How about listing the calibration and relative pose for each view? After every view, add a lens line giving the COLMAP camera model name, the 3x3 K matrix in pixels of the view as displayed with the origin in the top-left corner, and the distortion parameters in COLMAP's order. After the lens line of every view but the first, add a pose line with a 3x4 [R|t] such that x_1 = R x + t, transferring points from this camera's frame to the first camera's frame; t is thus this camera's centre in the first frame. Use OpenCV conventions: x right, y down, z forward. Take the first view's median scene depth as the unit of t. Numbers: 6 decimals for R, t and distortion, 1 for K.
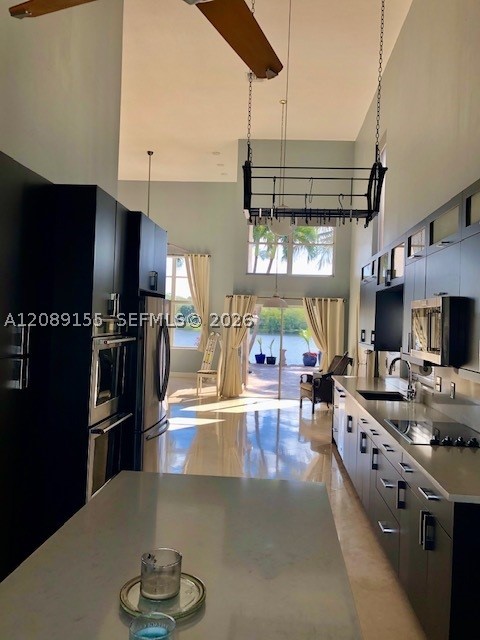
lens RADIAL K [[521.0, 0, 240.0], [0, 521.0, 320.0], [0, 0, 1]] dist [0.014722, 0.005243]
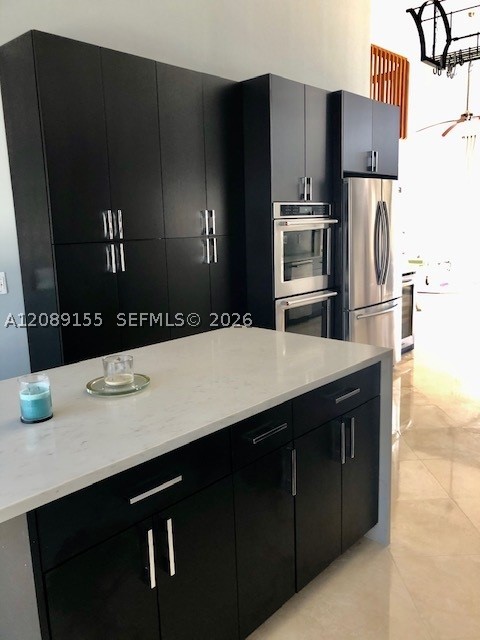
lens RADIAL K [[521.0, 0, 240.0], [0, 521.0, 320.0], [0, 0, 1]] dist [0.014722, 0.005243]
pose [[0.773138, 0.050884, -0.632194, 0.312521], [0.063766, 0.985490, 0.157301, 0.054881], [0.631024, -0.161928, 0.758675, 0.065296]]
